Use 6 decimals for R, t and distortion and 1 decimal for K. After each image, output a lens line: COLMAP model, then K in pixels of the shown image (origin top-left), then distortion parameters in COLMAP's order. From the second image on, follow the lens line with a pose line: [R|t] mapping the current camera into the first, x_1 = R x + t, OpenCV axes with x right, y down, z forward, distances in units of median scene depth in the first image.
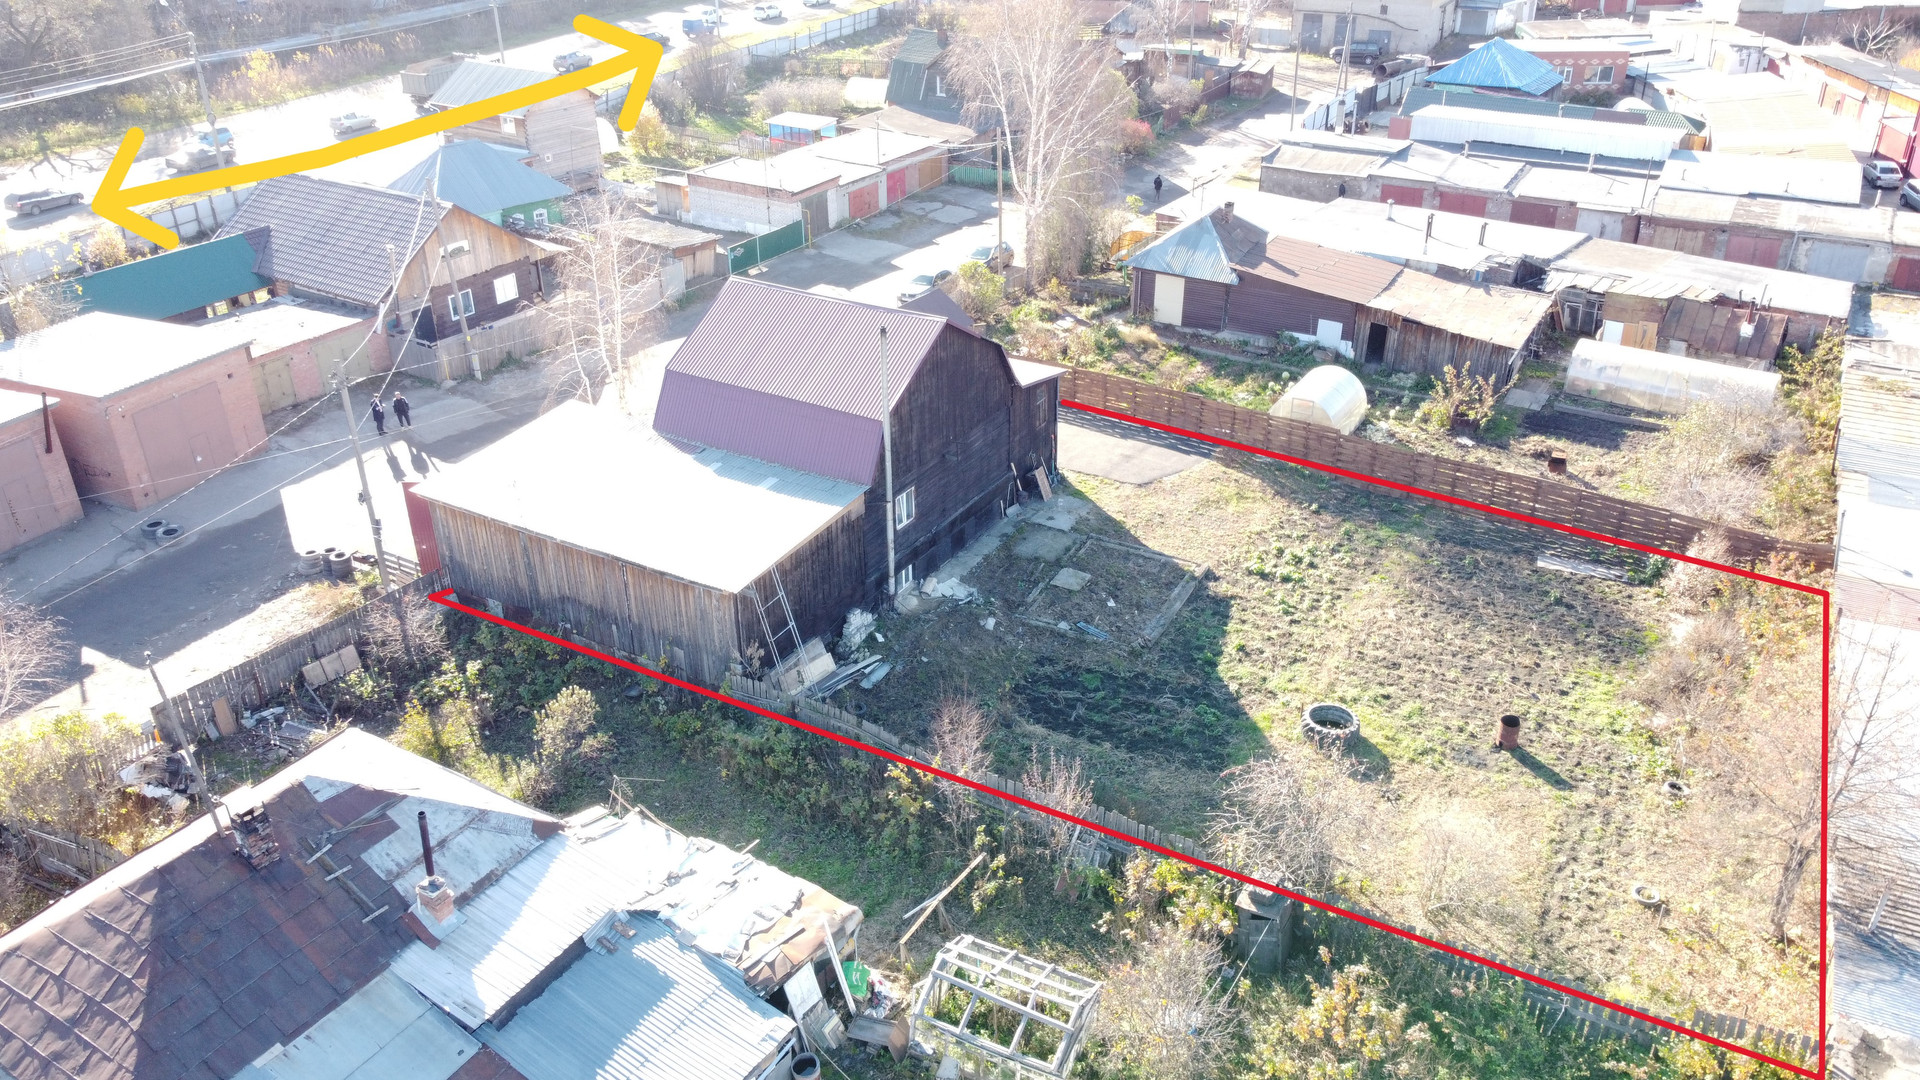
lens RADIAL K [[1467.8, 0, 960.0], [0, 1467.8, 540.0], [0, 0, 1]] dist [-0.004442, -0.006559]
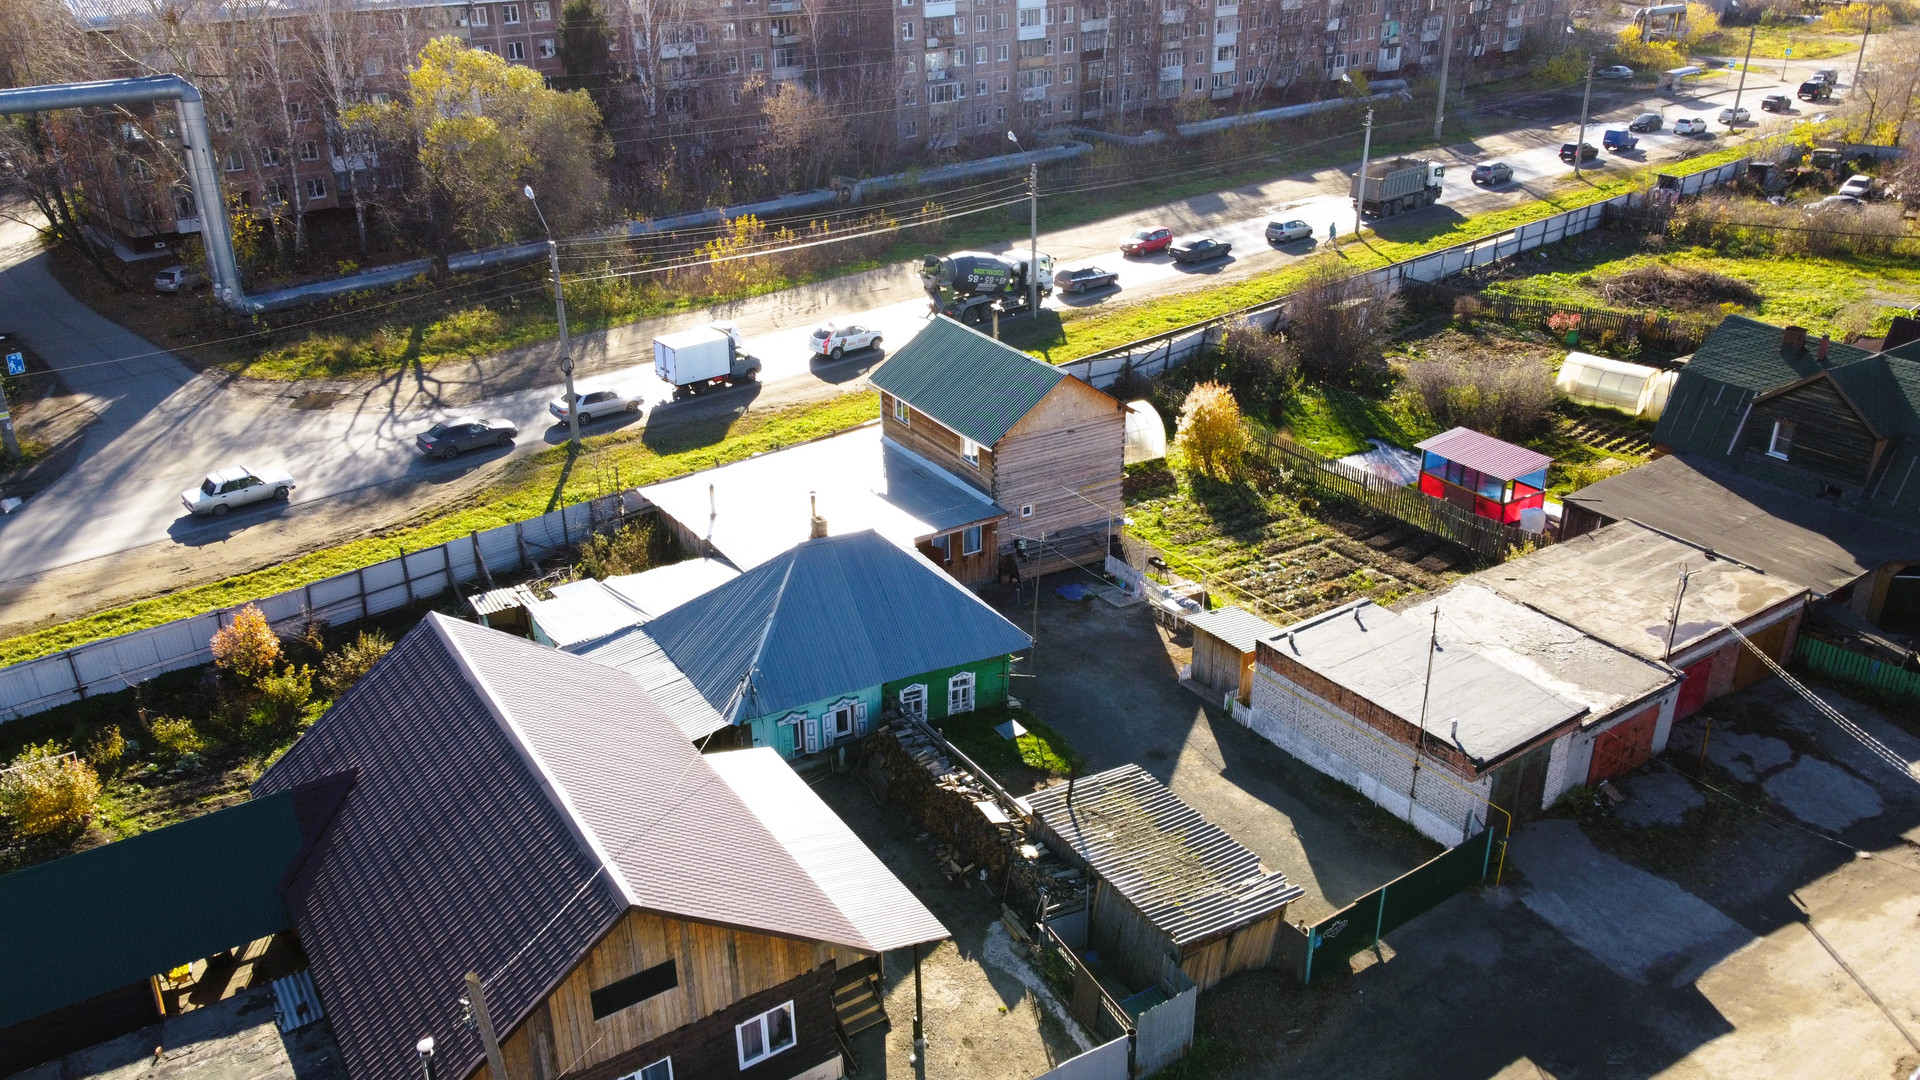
lens RADIAL K [[1467.8, 0, 960.0], [0, 1467.8, 540.0], [0, 0, 1]] dist [-0.004442, -0.006559]
pose [[0.918184, 0.158842, -0.362914, -0.080511], [-0.178586, 0.983694, -0.021282, -0.197867], [0.353616, 0.084352, 0.931579, 0.390044]]
